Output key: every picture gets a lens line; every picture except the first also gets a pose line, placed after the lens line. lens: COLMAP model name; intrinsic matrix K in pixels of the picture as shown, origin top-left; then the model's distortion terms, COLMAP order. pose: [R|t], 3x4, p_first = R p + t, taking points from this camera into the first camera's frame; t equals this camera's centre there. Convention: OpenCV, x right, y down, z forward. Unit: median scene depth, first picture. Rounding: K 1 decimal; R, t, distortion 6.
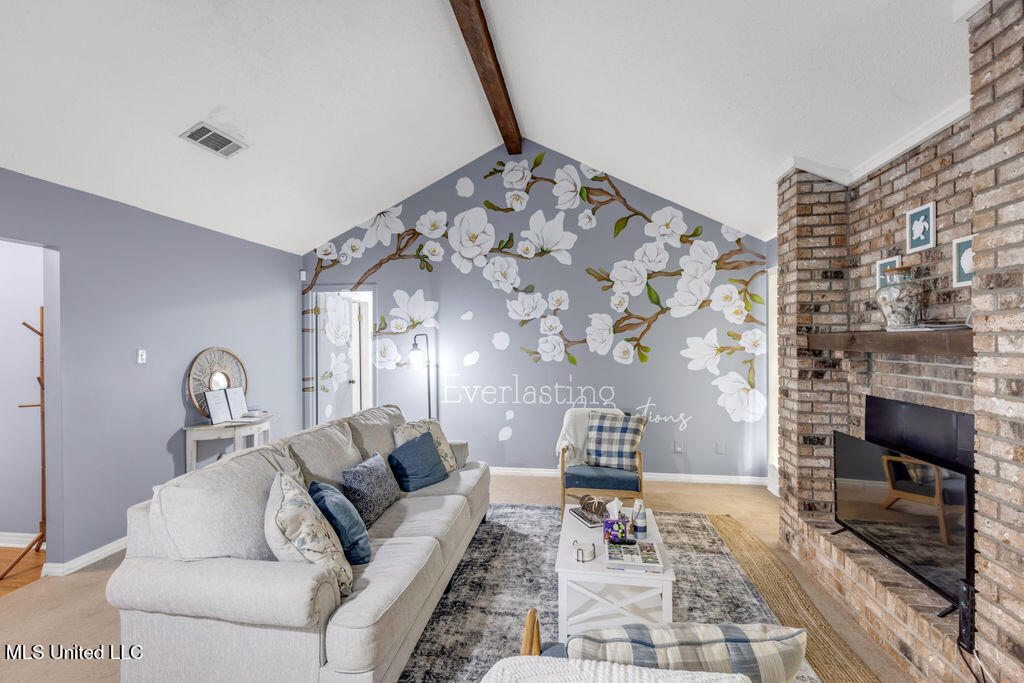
lens RADIAL K [[462.9, 0, 513.8], [0, 462.9, 341.4], [0, 0, 1]] dist [0.017832, -0.000597]
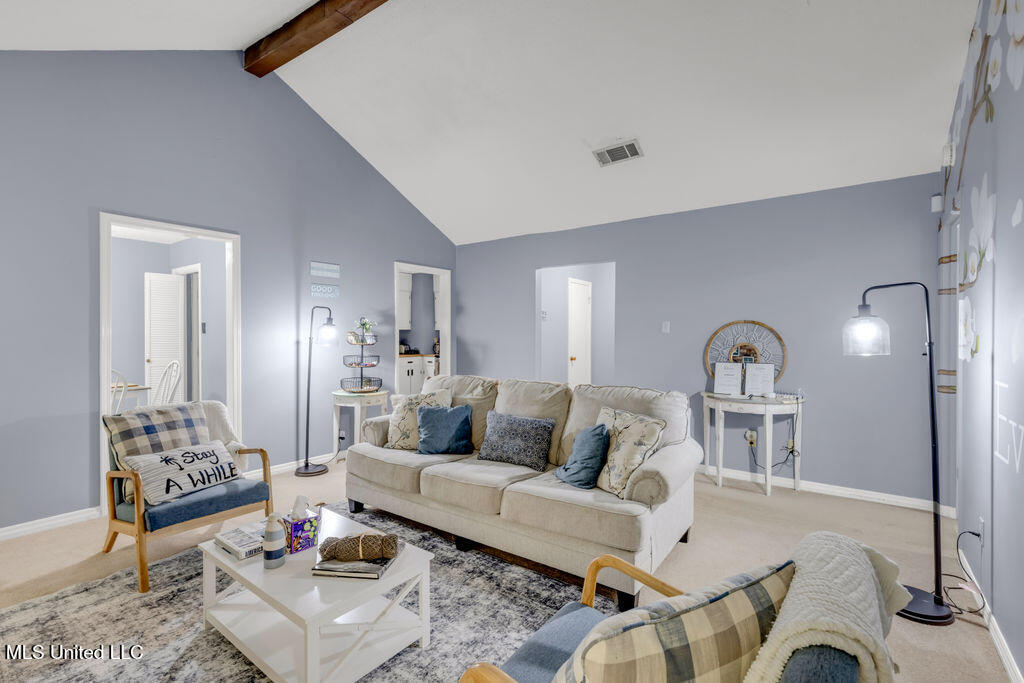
lens RADIAL K [[462.9, 0, 509.3], [0, 462.9, 340.1], [0, 0, 1]] dist [0.017832, -0.000597]
pose [[-0.477285, 0.007282, -0.878718, 0.413818], [-0.003512, 0.999942, 0.010194, 0.039516], [0.878741, 0.007952, -0.477232, 0.934311]]
